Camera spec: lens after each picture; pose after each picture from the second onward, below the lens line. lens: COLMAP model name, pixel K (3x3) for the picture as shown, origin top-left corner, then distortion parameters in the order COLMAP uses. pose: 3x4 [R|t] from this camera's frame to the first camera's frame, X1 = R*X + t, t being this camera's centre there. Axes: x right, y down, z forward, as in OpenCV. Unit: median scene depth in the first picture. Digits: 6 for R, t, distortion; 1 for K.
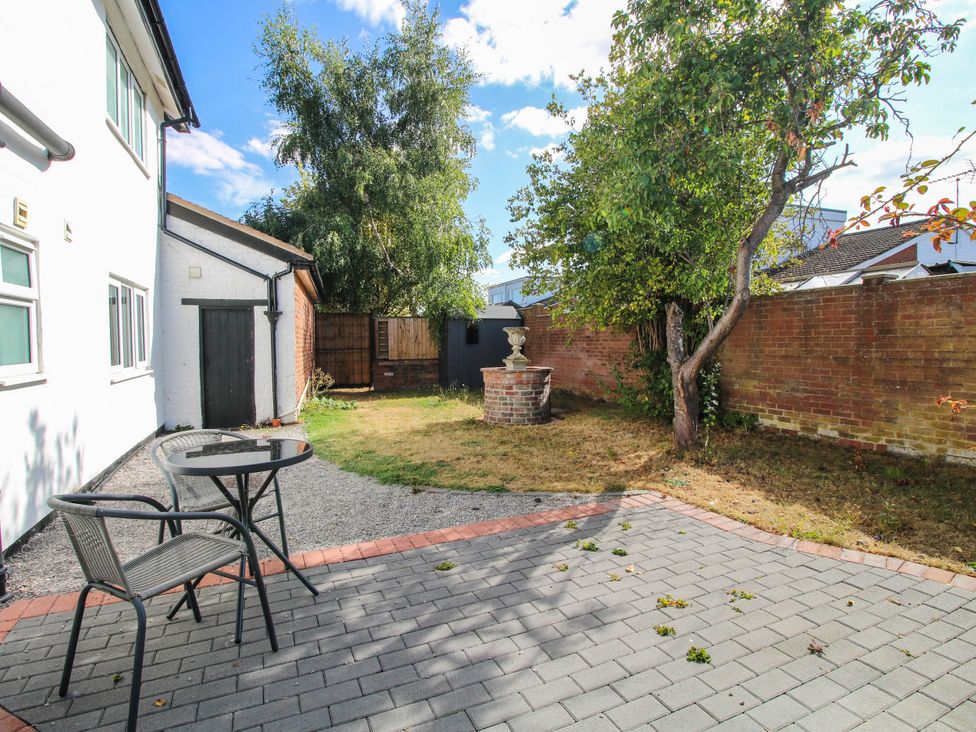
lens RADIAL K [[506.8, 0, 481.9], [0, 506.8, 355.7], [0, 0, 1]] dist [0.000846, -0.012775]
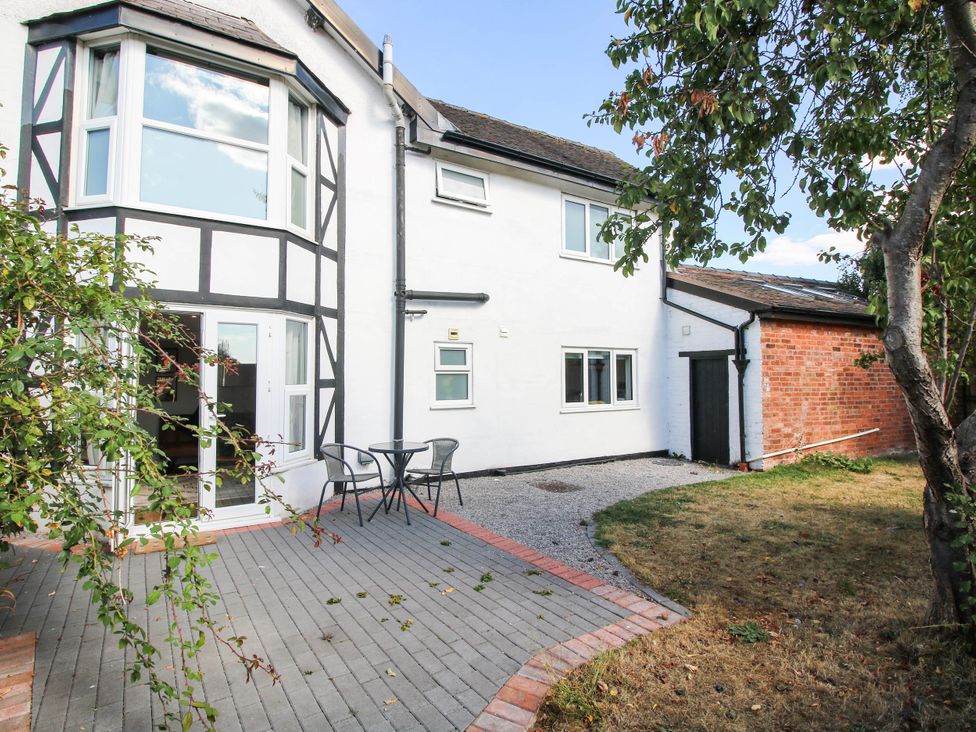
lens RADIAL K [[506.8, 0, 481.9], [0, 506.8, 355.7], [0, 0, 1]] dist [0.000846, -0.012775]
pose [[0.168944, -0.030920, -0.985141, 0.573073], [-0.027526, 0.998970, -0.036074, -0.045522], [0.985241, 0.033212, 0.167919, 0.306879]]
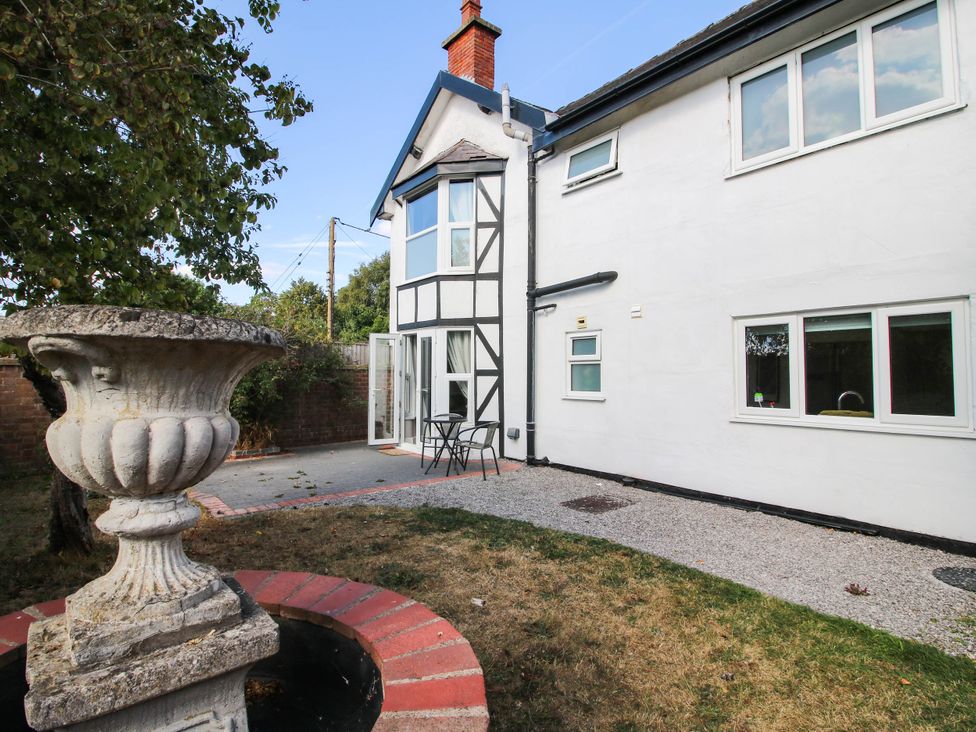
lens RADIAL K [[506.8, 0, 481.9], [0, 506.8, 355.7], [0, 0, 1]] dist [0.000846, -0.012775]
pose [[-0.963368, -0.004348, -0.268149, 0.033217], [-0.001752, 0.999949, -0.009921, -0.049962], [0.268179, -0.009087, -0.963326, 1.258425]]
